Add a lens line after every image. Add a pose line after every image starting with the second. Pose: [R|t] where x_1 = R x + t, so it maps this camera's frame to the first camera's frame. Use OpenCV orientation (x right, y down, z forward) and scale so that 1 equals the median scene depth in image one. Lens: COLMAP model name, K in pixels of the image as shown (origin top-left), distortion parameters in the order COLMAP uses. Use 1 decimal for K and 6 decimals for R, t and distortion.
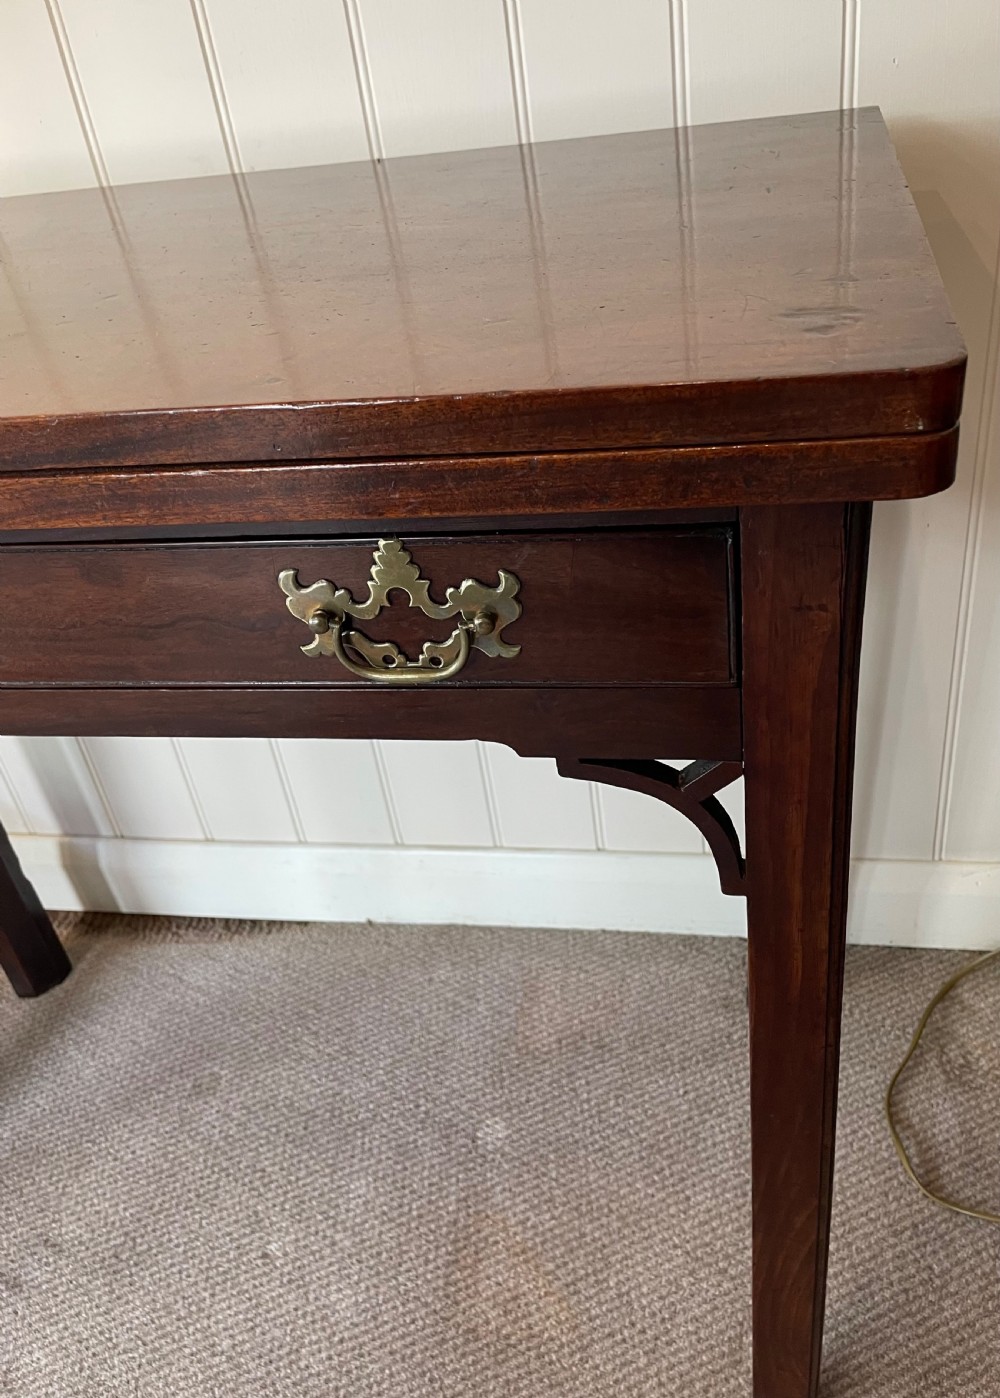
lens RADIAL K [[1114.1, 0, 540.2], [0, 1114.1, 675.2], [0, 0, 1]] dist [0.082401, -0.119080]
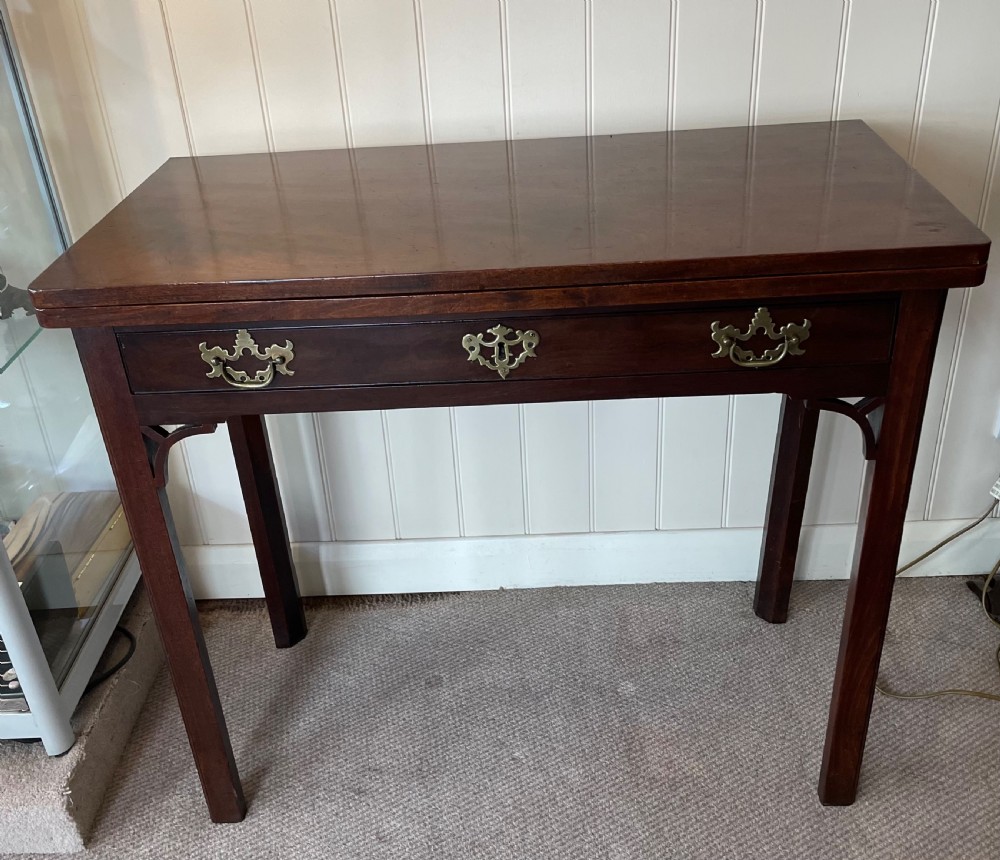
lens RADIAL K [[1025.8, 0, 503.6], [0, 1025.8, 426.9], [0, 0, 1]] dist [0.103960, -0.155767]
pose [[0.986506, -0.021288, 0.162333, -0.498783], [0.034060, 0.996503, -0.076305, 0.140507], [-0.160141, 0.080804, 0.983781, -0.548515]]
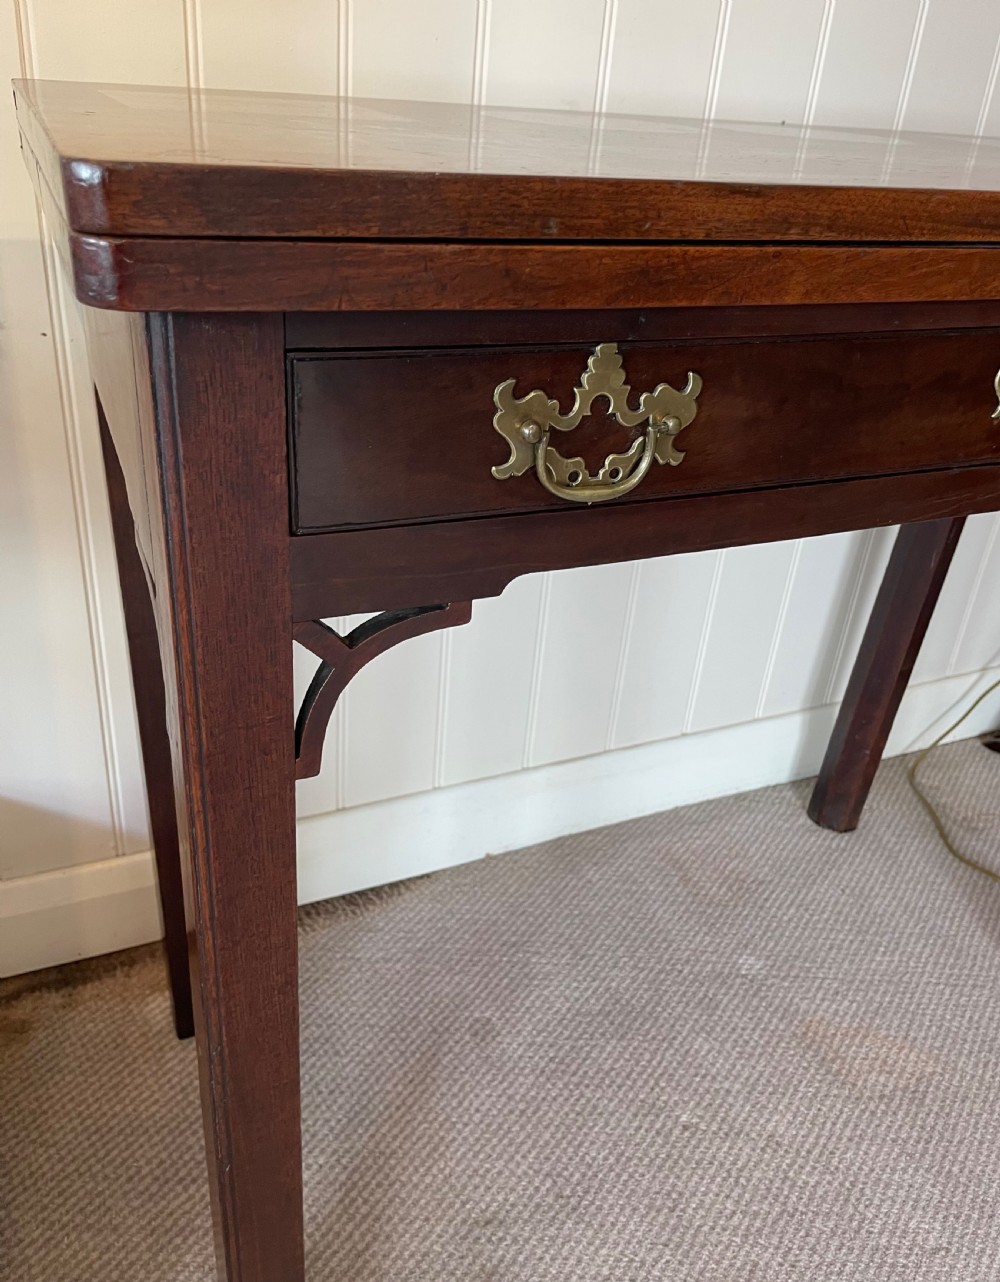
lens RADIAL K [[1014.7, 0, 493.1], [0, 1014.7, 617.7], [0, 0, 1]] dist [0.084383, -0.117854]
pose [[0.811764, -0.105964, 0.574292, -0.887118], [0.167024, 0.984448, -0.054447, 0.072576], [-0.559592, 0.140119, 0.816838, 0.258014]]
